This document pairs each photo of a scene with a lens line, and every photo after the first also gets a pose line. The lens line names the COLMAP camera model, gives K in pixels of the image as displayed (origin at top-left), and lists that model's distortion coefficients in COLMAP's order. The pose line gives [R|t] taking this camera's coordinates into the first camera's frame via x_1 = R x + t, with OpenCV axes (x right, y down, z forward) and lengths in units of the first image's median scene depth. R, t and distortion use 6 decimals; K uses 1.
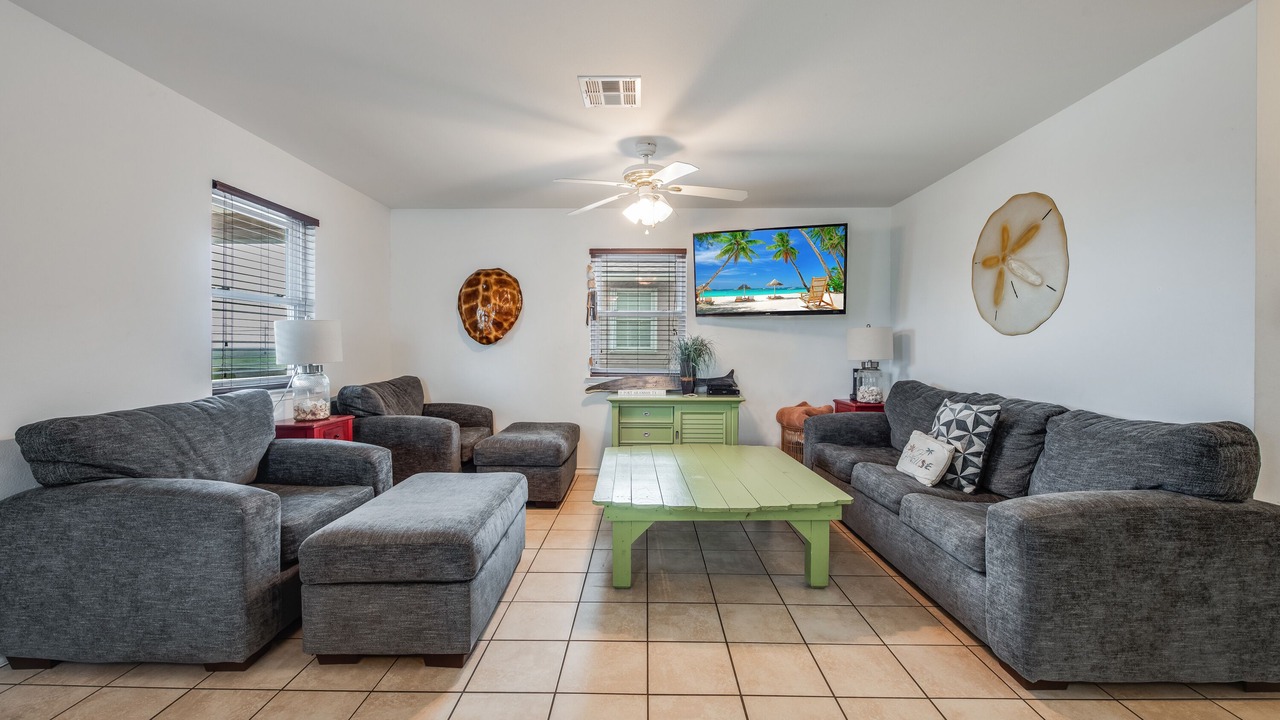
lens RADIAL K [[517.8, 0, 637.0], [0, 517.8, 368.7], [0, 0, 1]] dist [0.002856, 0.000184]
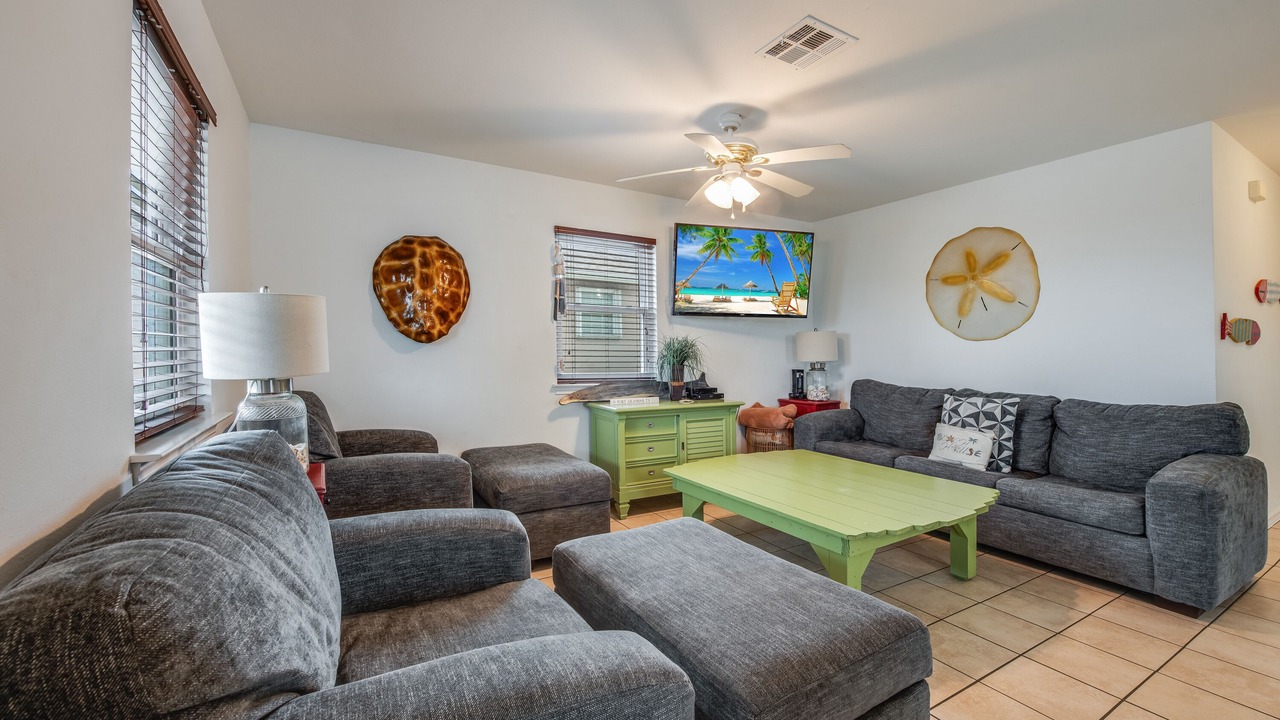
lens RADIAL K [[536.3, 0, 644.0], [0, 536.3, 367.6], [0, 0, 1]] dist [0.019125, -0.009699]
pose [[0.849924, -0.012536, 0.526755, -0.445358], [0.015398, 0.999881, -0.001050, -0.008329], [-0.526680, 0.009003, 0.850016, 0.234369]]
